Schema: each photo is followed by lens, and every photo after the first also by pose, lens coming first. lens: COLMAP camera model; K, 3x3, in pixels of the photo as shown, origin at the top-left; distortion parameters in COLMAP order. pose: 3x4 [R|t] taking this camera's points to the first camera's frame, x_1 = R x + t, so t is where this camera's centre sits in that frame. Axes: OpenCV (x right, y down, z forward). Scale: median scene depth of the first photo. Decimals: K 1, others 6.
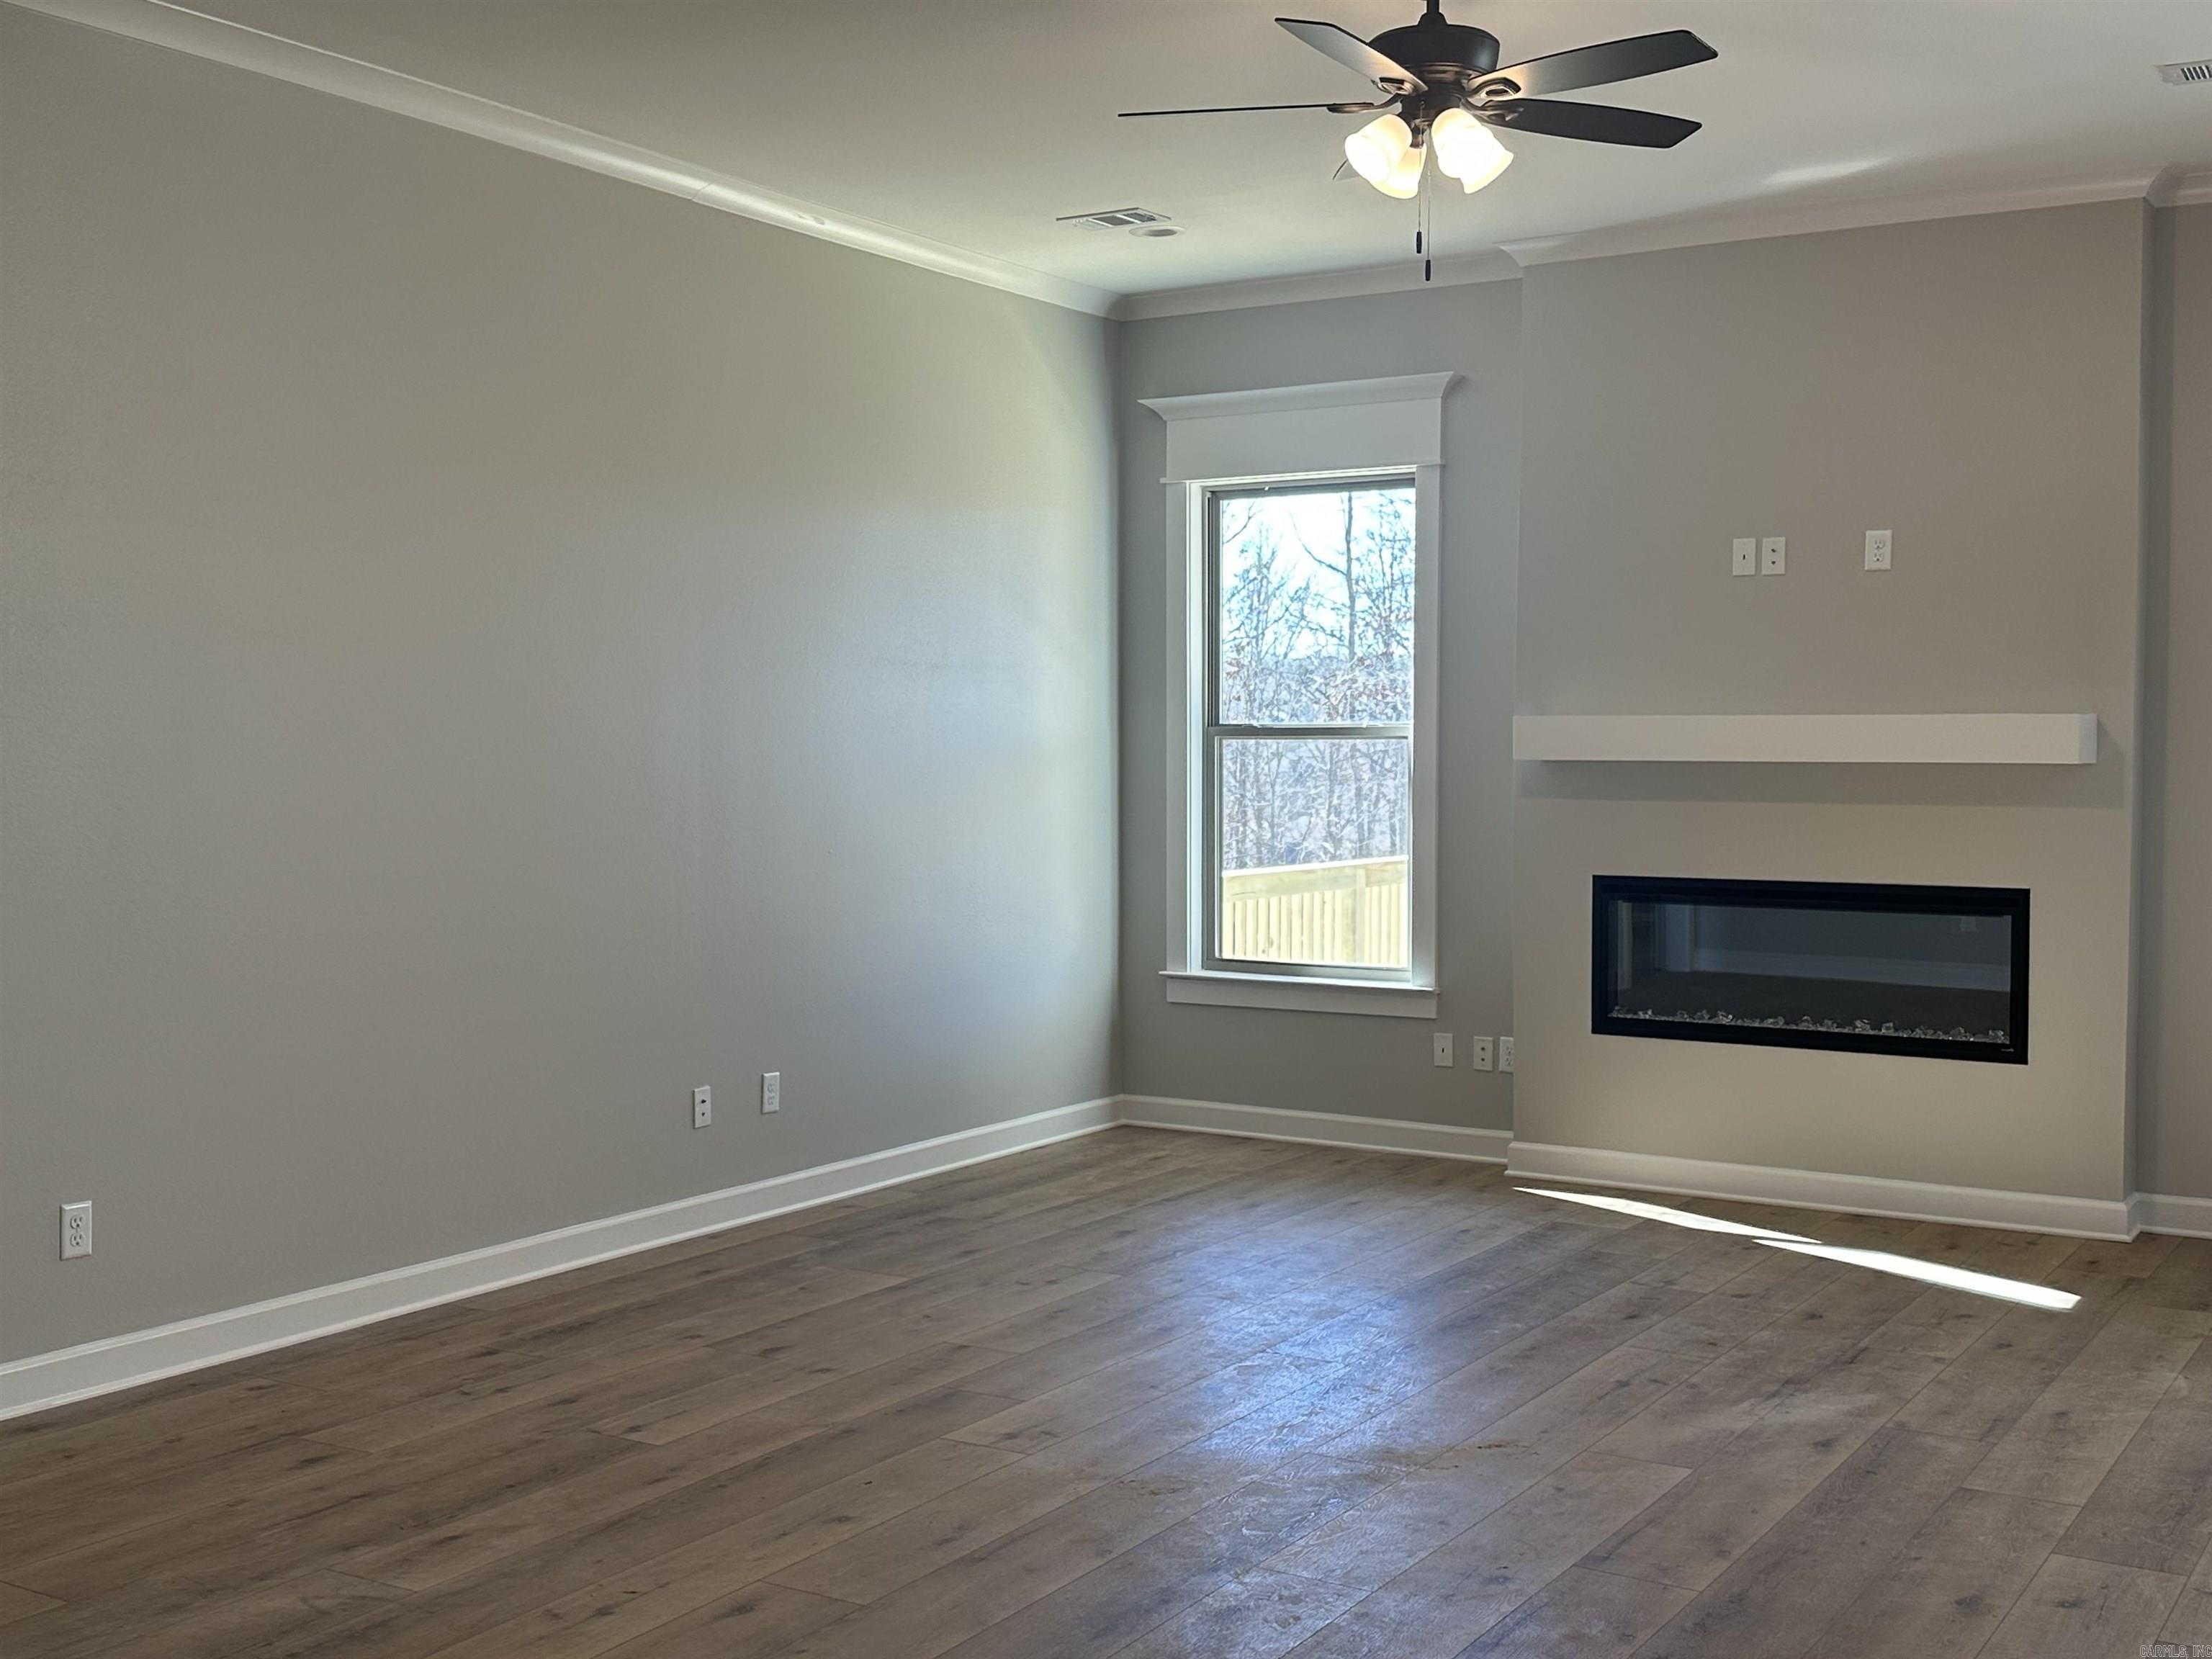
lens RADIAL K [[2422.0, 0, 1091.7], [0, 2422.0, 838.5], [0, 0, 1]] dist [0.191556, -0.427530]
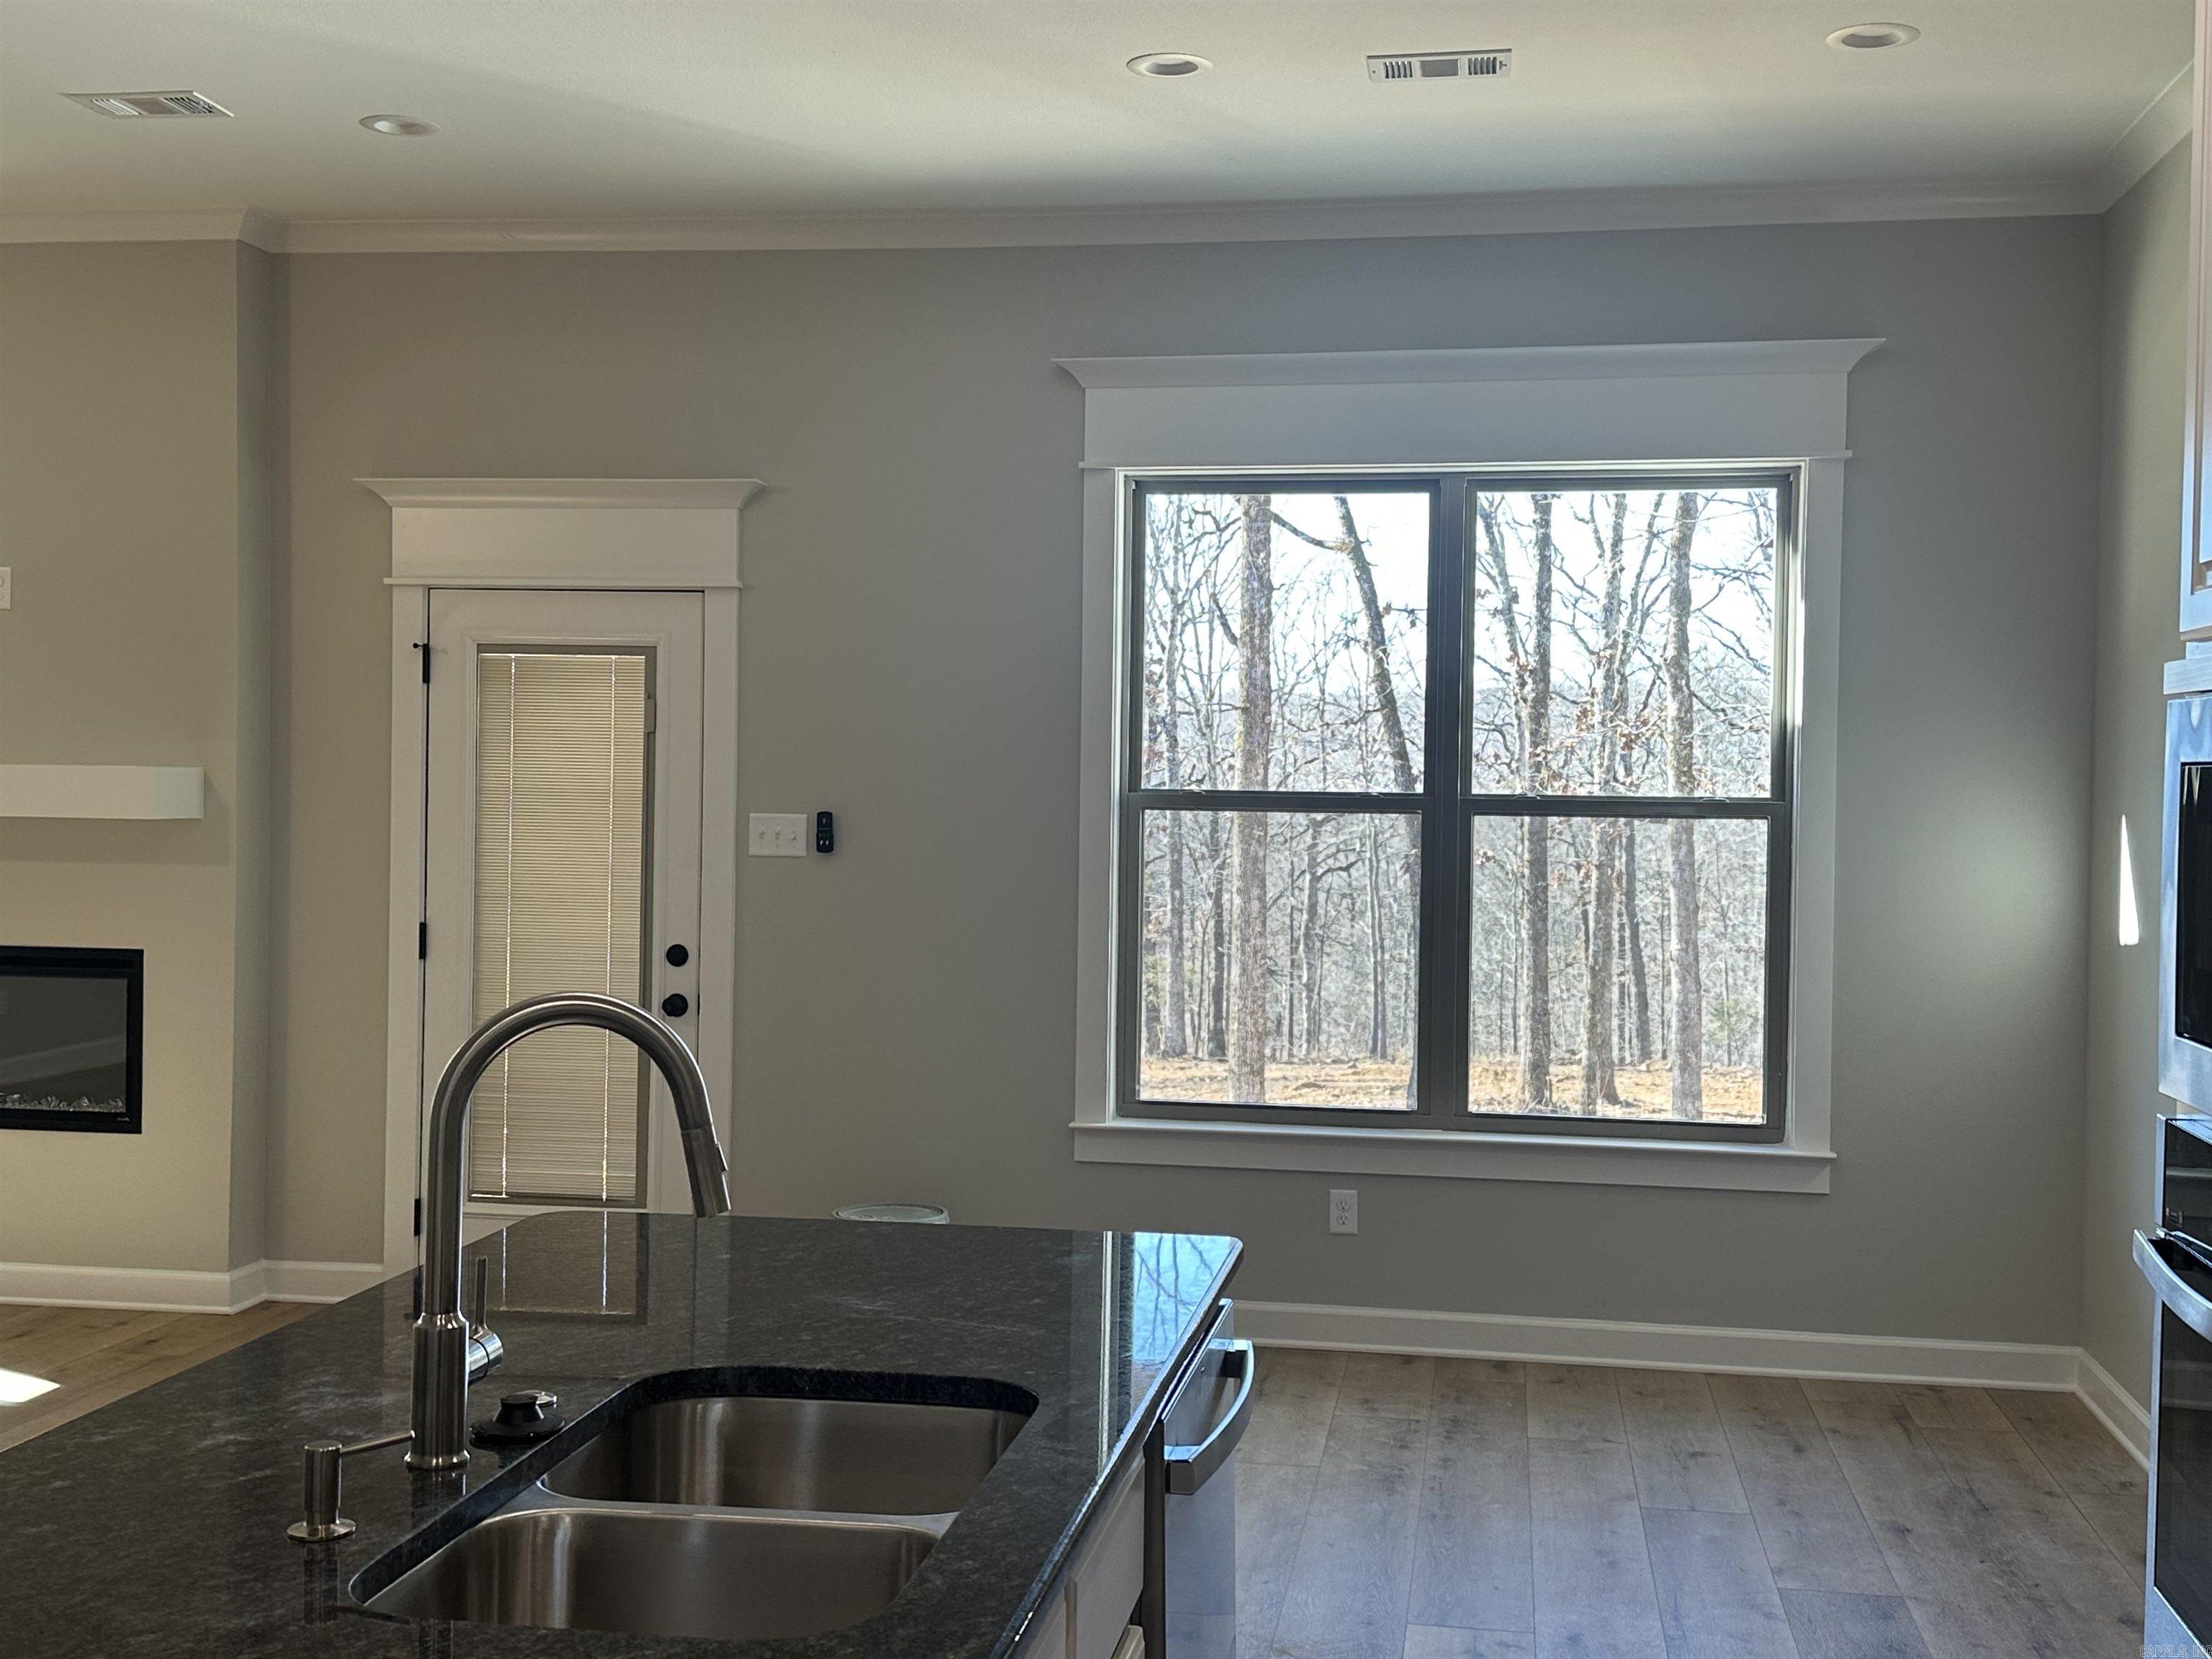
lens RADIAL K [[2411.3, 0, 1081.7], [0, 2411.3, 812.9], [0, 0, 1]] dist [0.153252, -0.292260]
pose [[0.915366, 0.010935, 0.402474, 0.388120], [0.001505, 0.999531, -0.030581, -0.003193], [-0.402620, 0.028598, 0.914920, -0.018821]]
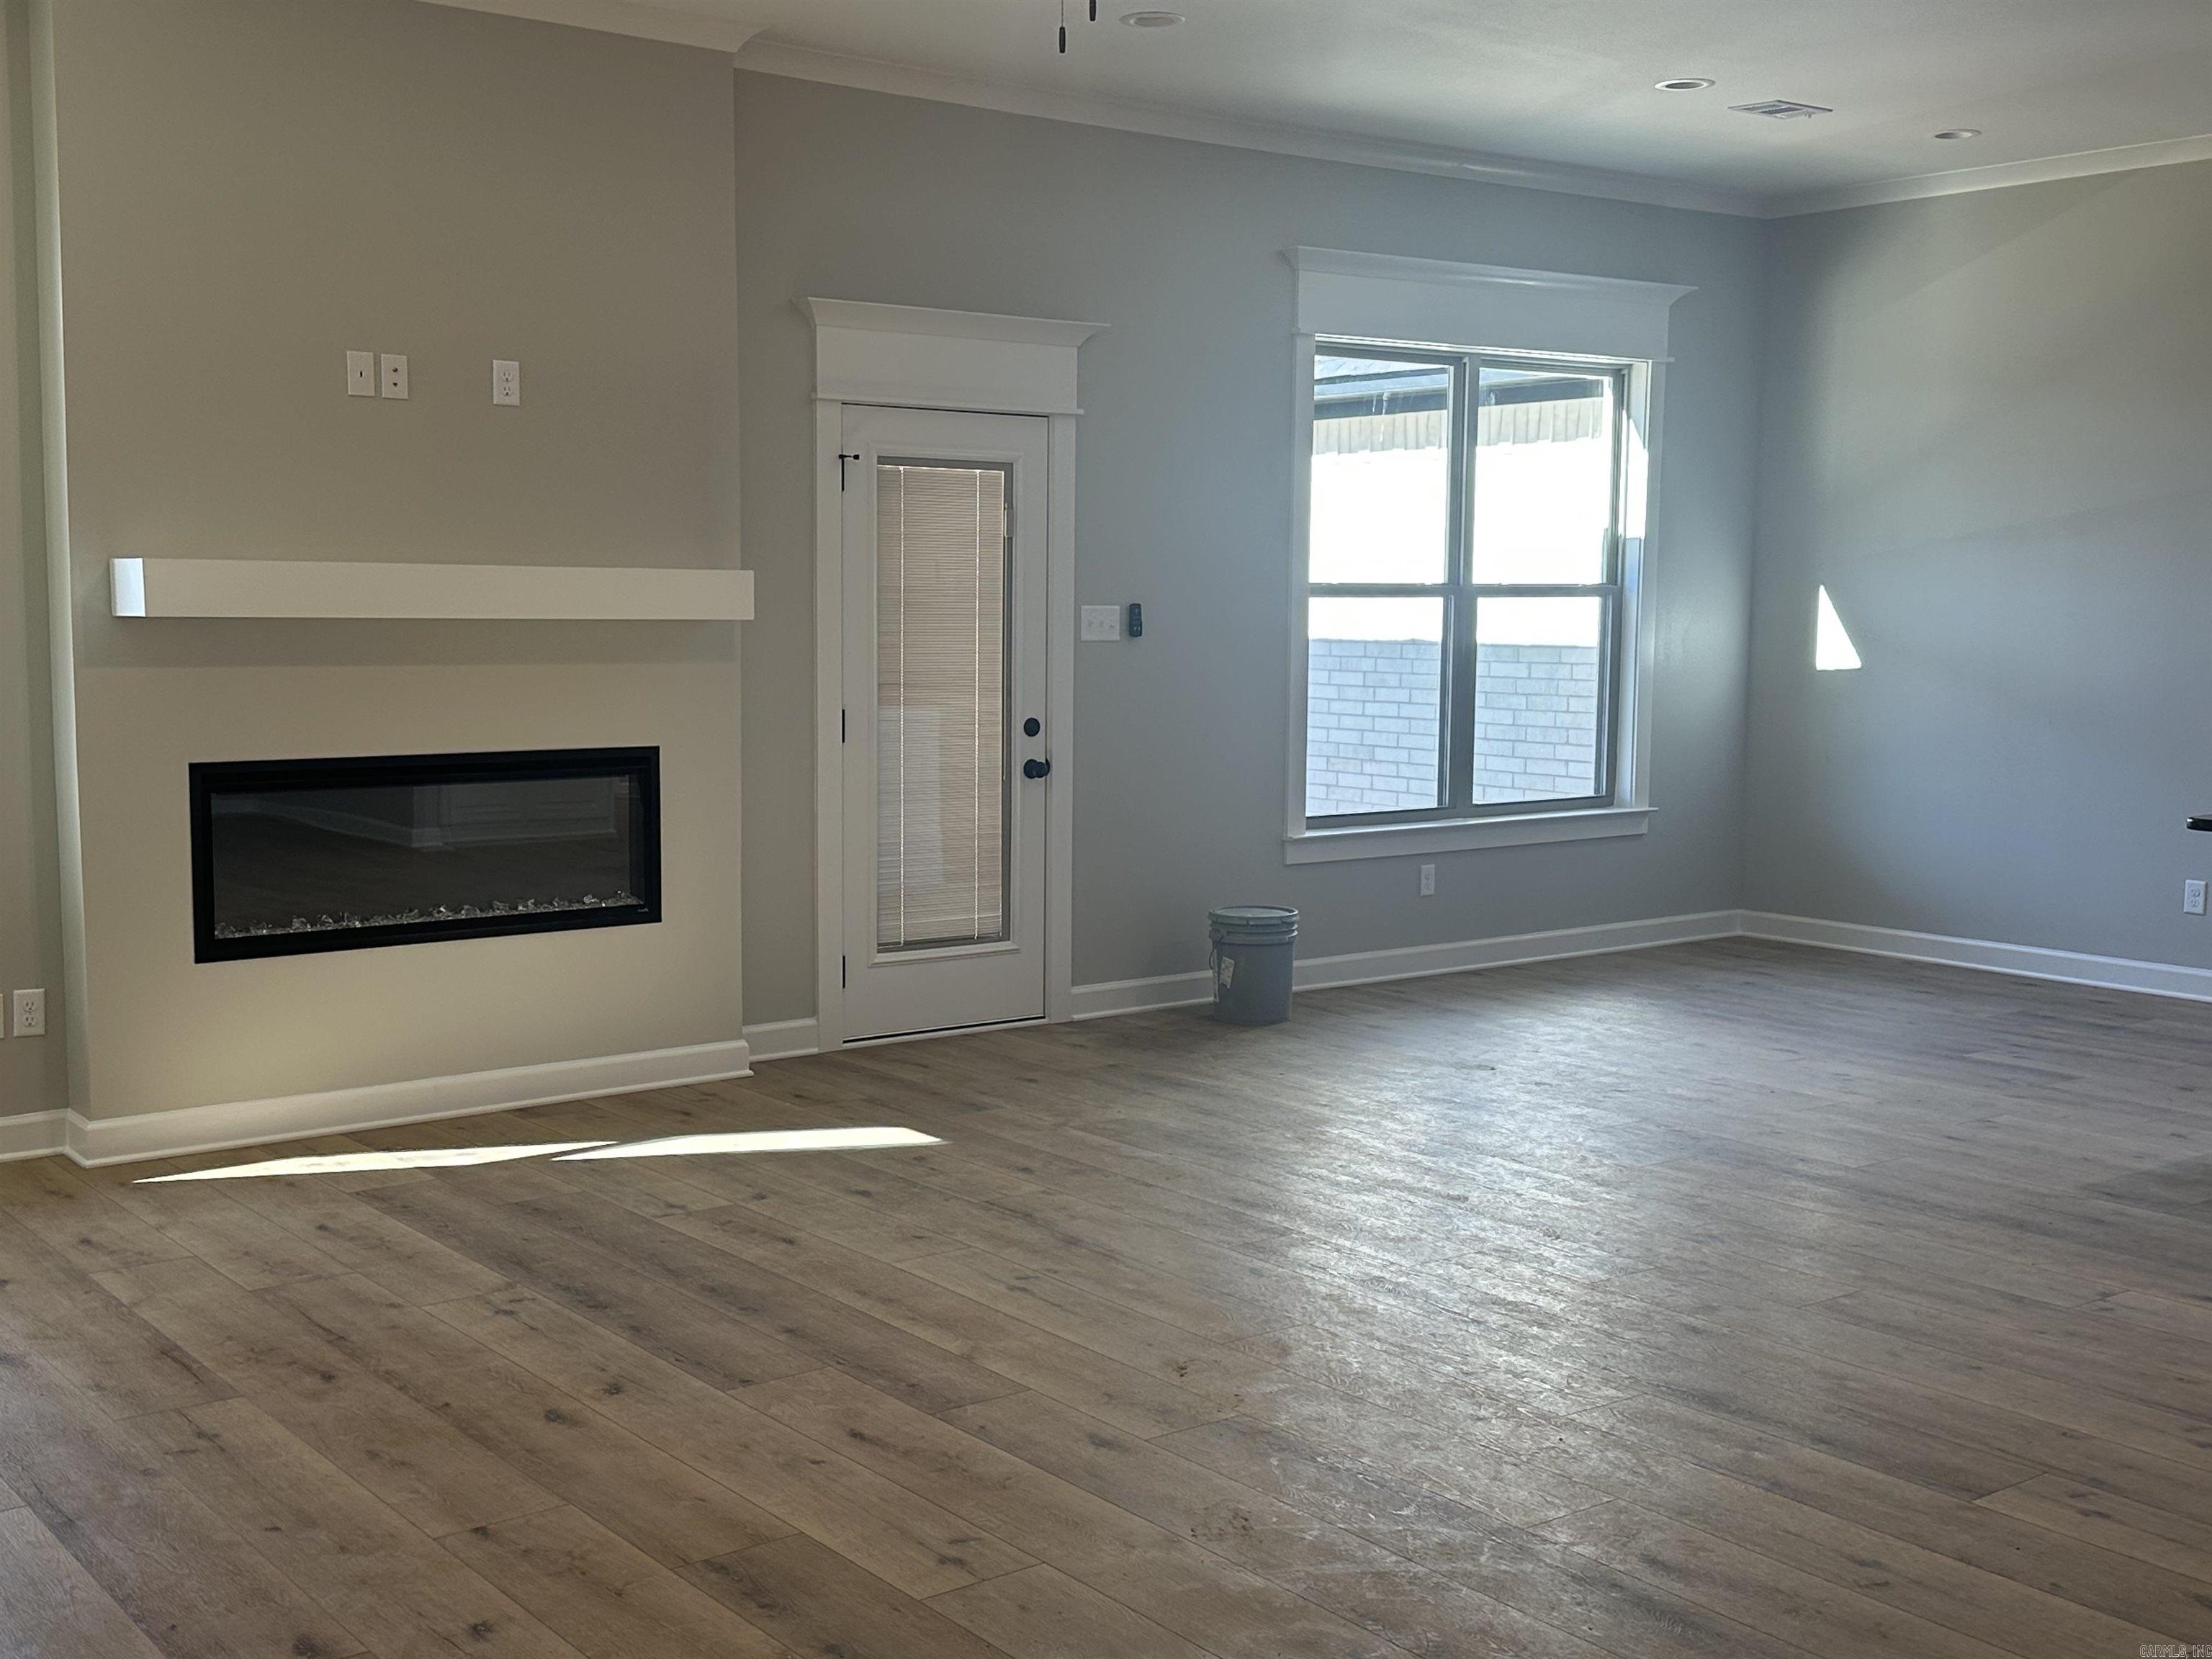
lens RADIAL K [[2422.0, 0, 1091.7], [0, 2422.0, 838.5], [0, 0, 1]] dist [0.191556, -0.427530]
pose [[0.348500, -0.094825, 0.932500, -0.560599], [0.031753, 0.995493, 0.089364, -0.028851], [-0.936771, -0.001534, 0.349940, 0.578961]]
